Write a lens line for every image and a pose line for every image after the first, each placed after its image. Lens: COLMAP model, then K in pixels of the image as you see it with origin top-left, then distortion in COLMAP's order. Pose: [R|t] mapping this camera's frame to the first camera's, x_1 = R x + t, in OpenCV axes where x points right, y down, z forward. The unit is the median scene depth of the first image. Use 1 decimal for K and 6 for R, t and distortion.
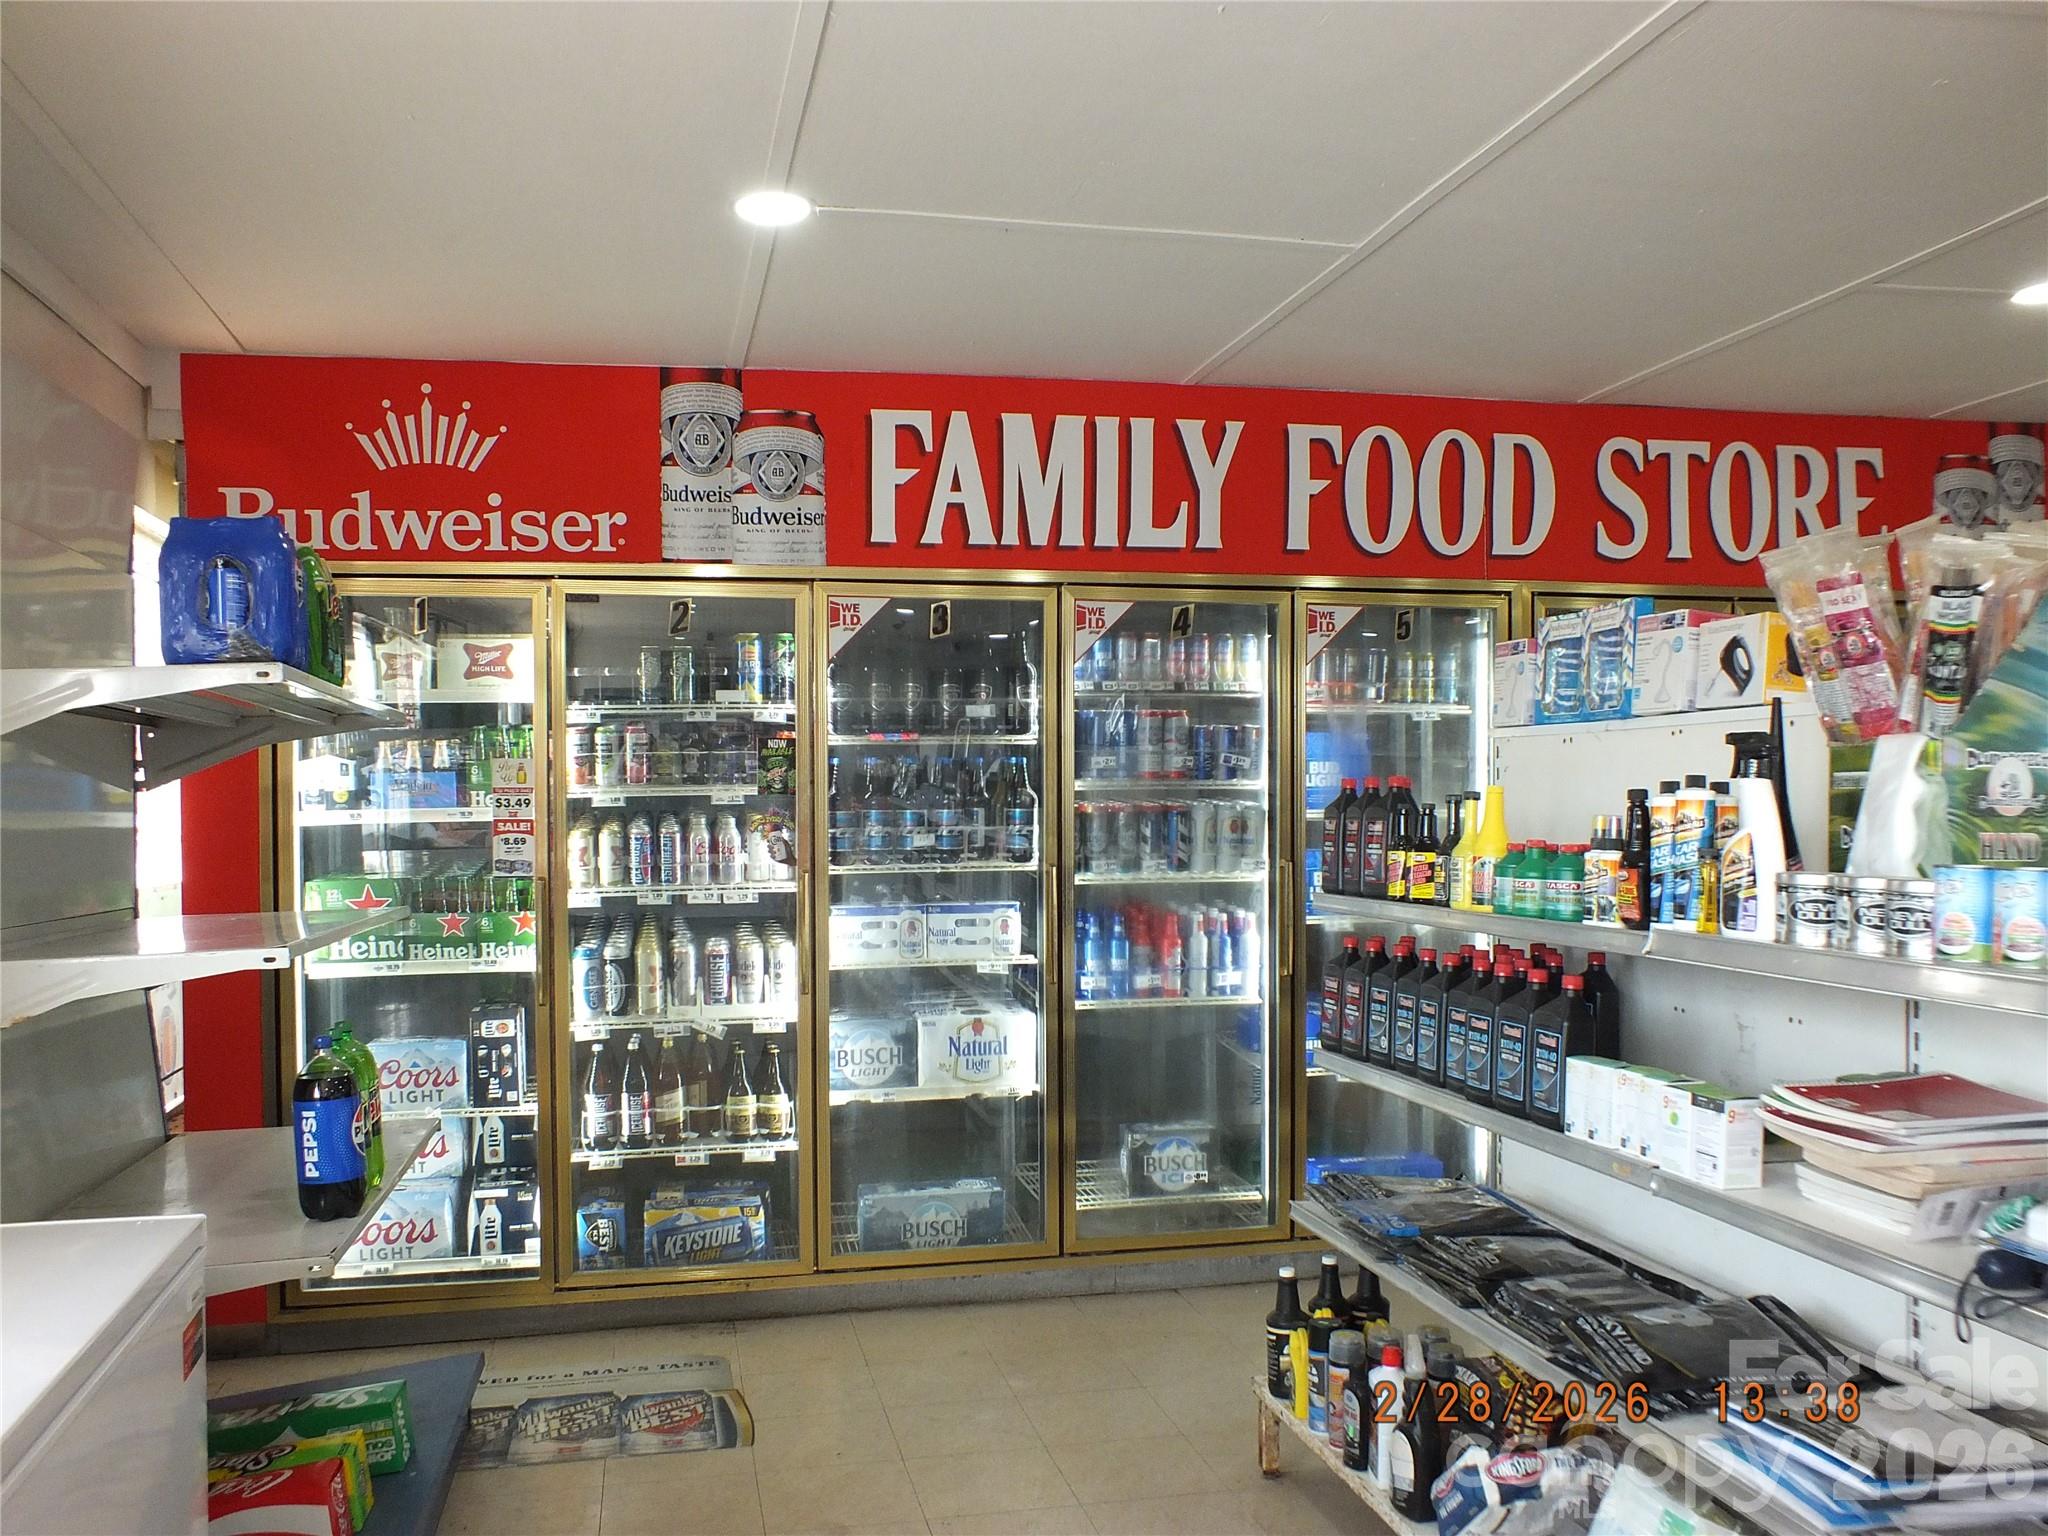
lens RADIAL K [[1707.7, 0, 989.5], [0, 1707.7, 767.0], [0, 0, 1]] dist [-0.091233, 0.103632]
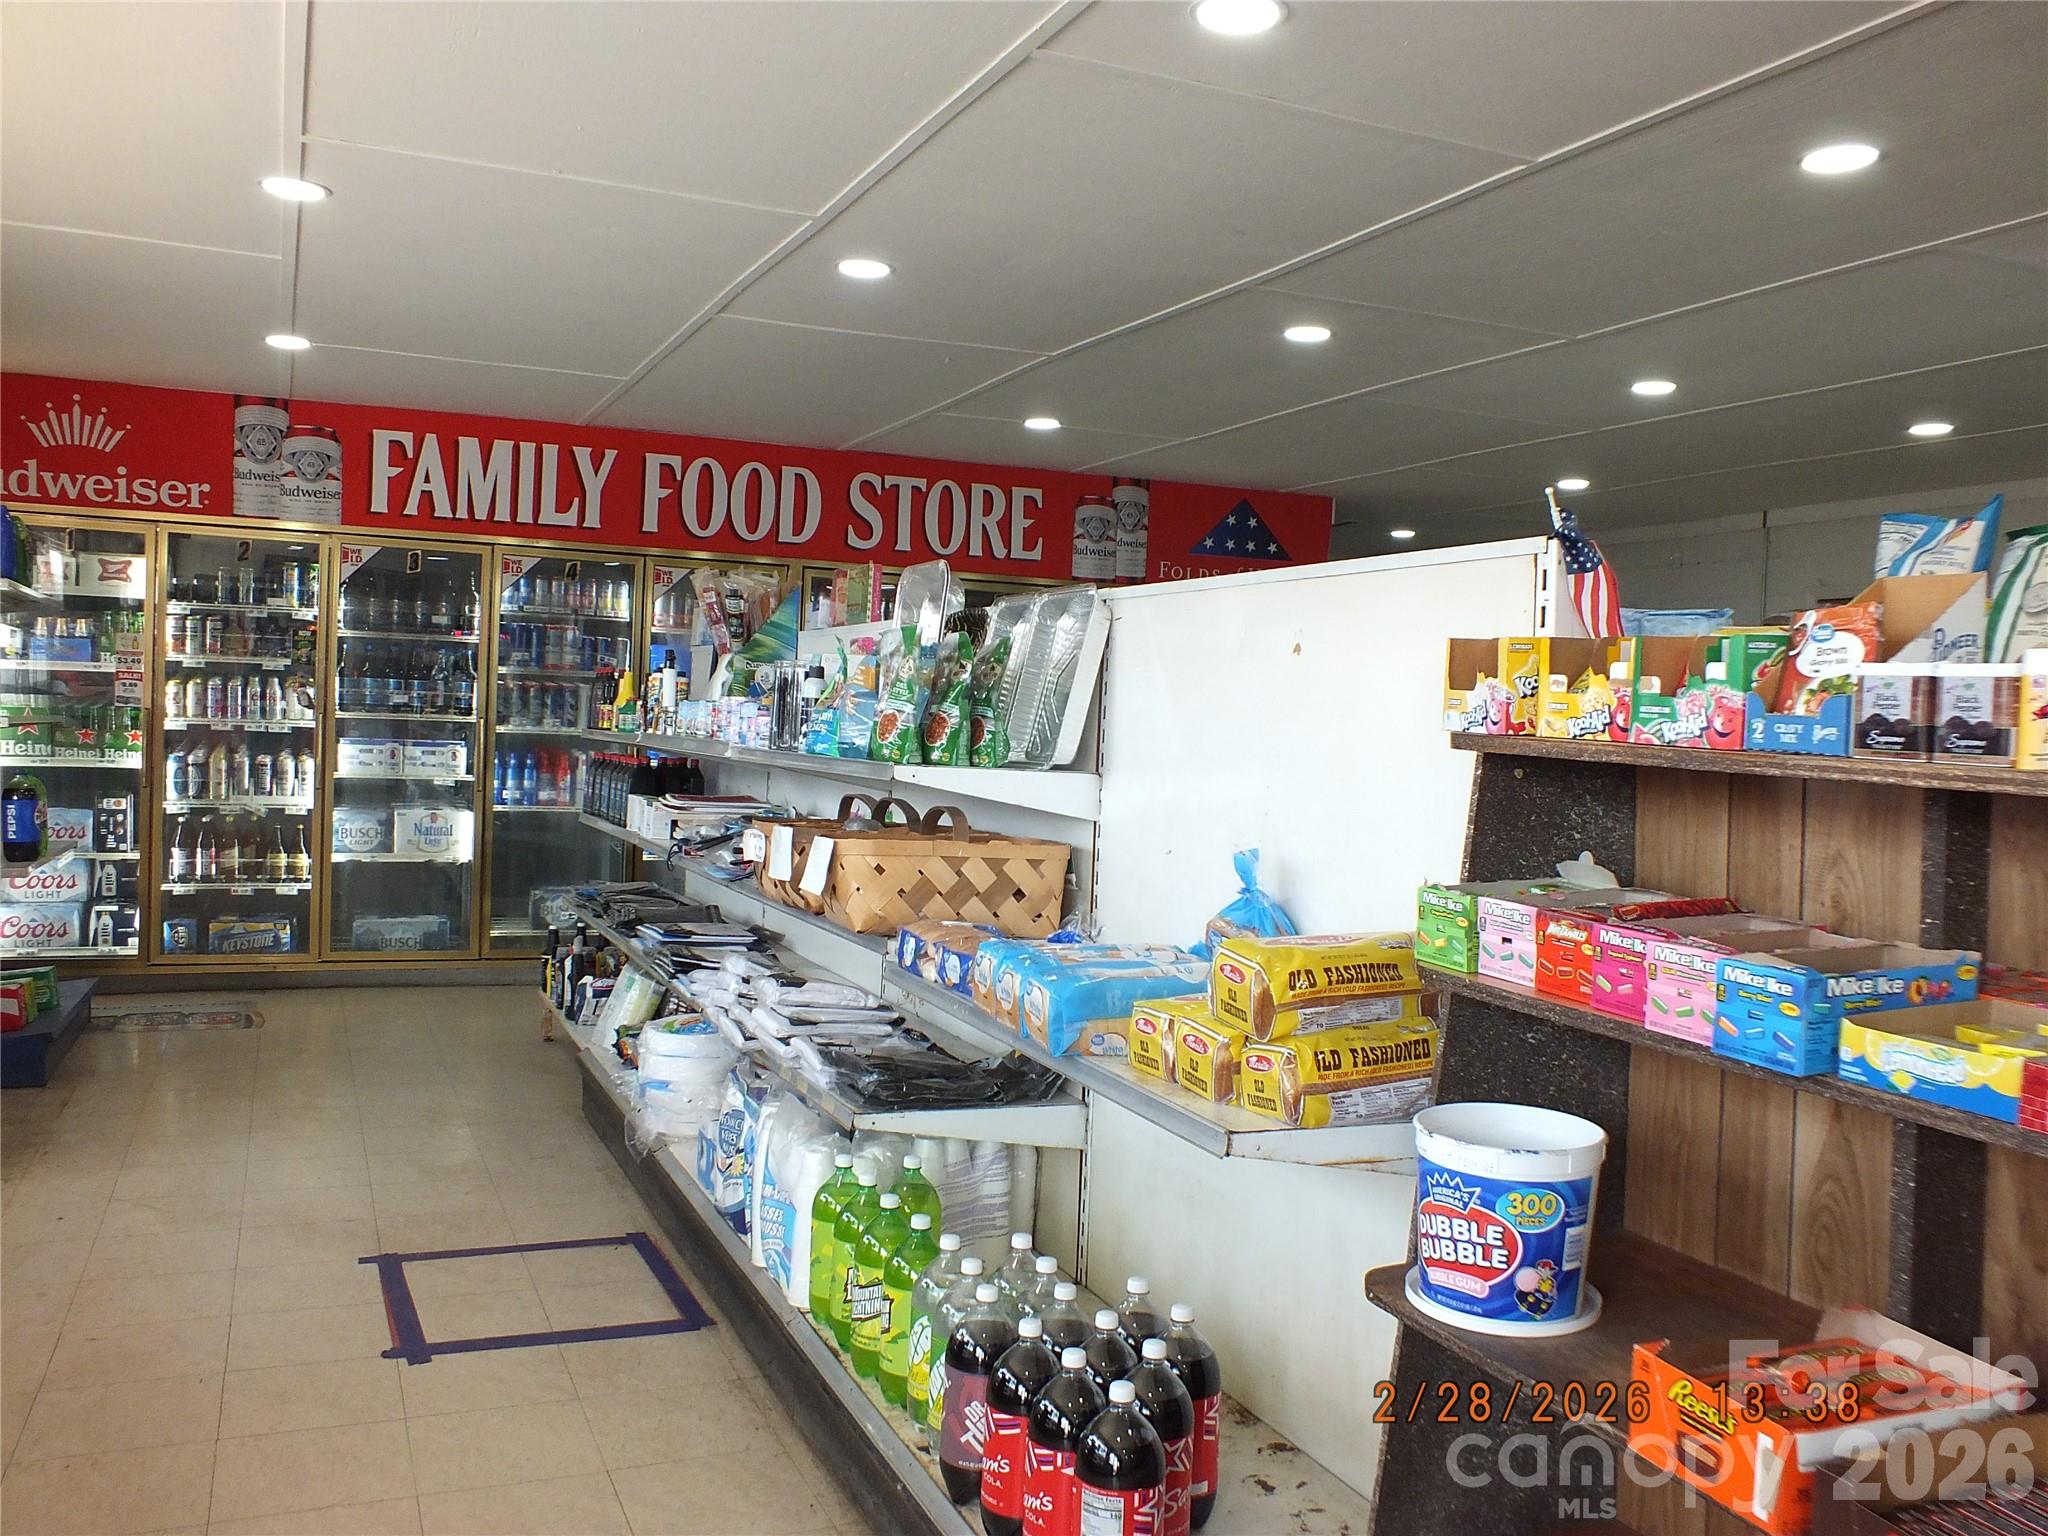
lens RADIAL K [[1707.7, 0, 997.0], [0, 1707.7, 783.2], [0, 0, 1]] dist [-0.091233, 0.103632]
pose [[0.978696, 0.042621, 0.200840, 0.195229], [-0.054527, 0.997044, 0.054122, 0.005328], [-0.197939, -0.063921, 0.978128, -0.675681]]
